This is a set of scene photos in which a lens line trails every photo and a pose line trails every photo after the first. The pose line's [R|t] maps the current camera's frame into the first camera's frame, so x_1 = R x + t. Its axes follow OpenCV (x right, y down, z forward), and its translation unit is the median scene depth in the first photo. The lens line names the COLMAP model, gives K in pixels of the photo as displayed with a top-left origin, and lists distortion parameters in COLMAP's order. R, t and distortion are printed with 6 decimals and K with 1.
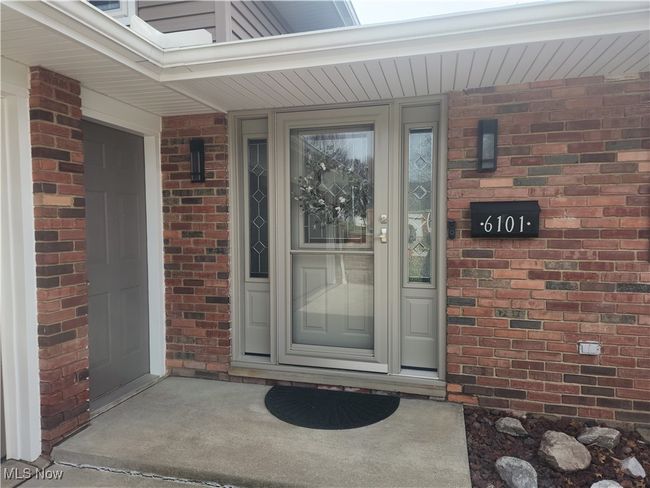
lens RADIAL K [[437.5, 0, 322.3], [0, 437.5, 243.9], [0, 0, 1]] dist [0.073148, -0.051046]
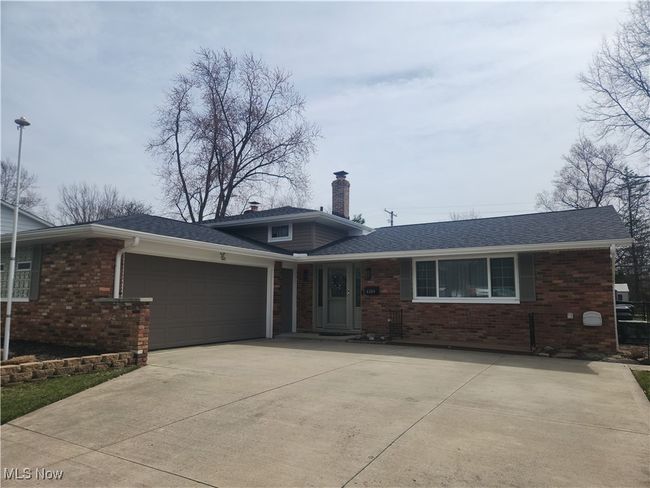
lens RADIAL K [[437.5, 0, 322.6], [0, 437.5, 250.3], [0, 0, 1]] dist [0.073148, -0.051046]
pose [[0.963086, -0.018683, -0.268543, 1.063980], [-0.027239, 0.985704, -0.166267, 0.272445], [0.267811, 0.167444, 0.948810, -3.136324]]
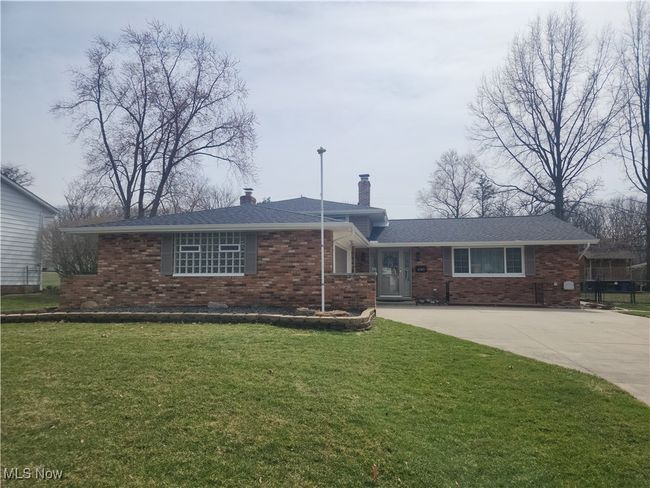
lens RADIAL K [[437.5, 0, 330.0], [0, 437.5, 248.0], [0, 0, 1]] dist [0.073148, -0.051046]
pose [[0.995960, 0.012572, 0.088918, -1.303997], [-0.000977, 0.991609, -0.129267, 0.421008], [-0.089797, 0.128658, 0.987615, -4.631203]]
